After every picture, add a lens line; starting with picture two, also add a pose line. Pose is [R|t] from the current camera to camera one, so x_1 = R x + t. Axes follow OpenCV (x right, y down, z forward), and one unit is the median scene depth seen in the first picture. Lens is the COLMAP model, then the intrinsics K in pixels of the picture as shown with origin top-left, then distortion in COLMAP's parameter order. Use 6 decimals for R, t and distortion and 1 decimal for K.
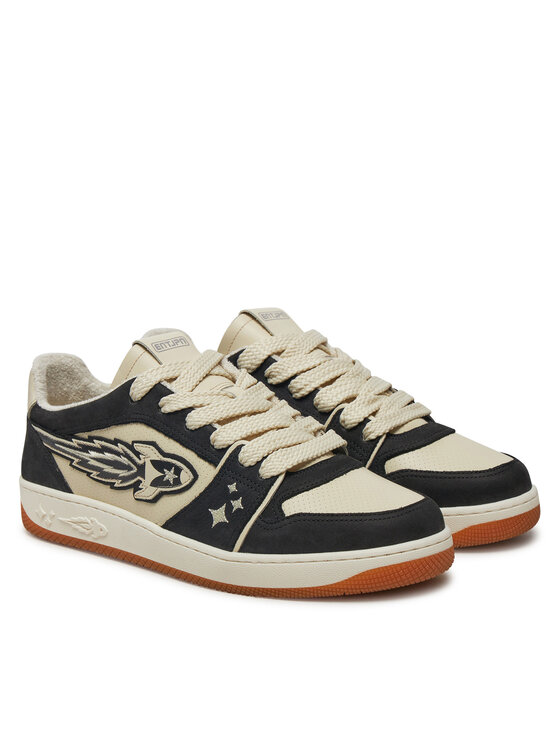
lens RADIAL K [[1845.3, 0, 280.0], [0, 1845.3, 373.0], [0, 0, 1]] dist [0.401916, 0.093548]
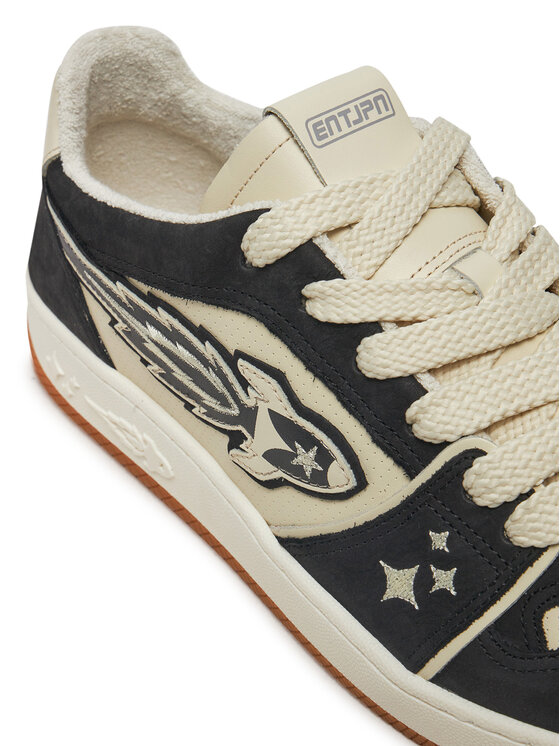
lens RADIAL K [[1888.1, 0, 280.0], [0, 1888.1, 373.0], [0, 0, 1]] dist [-0.053009, -0.243641]
pose [[0.985209, 0.157457, -0.067600, -0.037792], [-0.110426, 0.885065, 0.452178, -0.166189], [0.131029, -0.438026, 0.889362, 0.596343]]
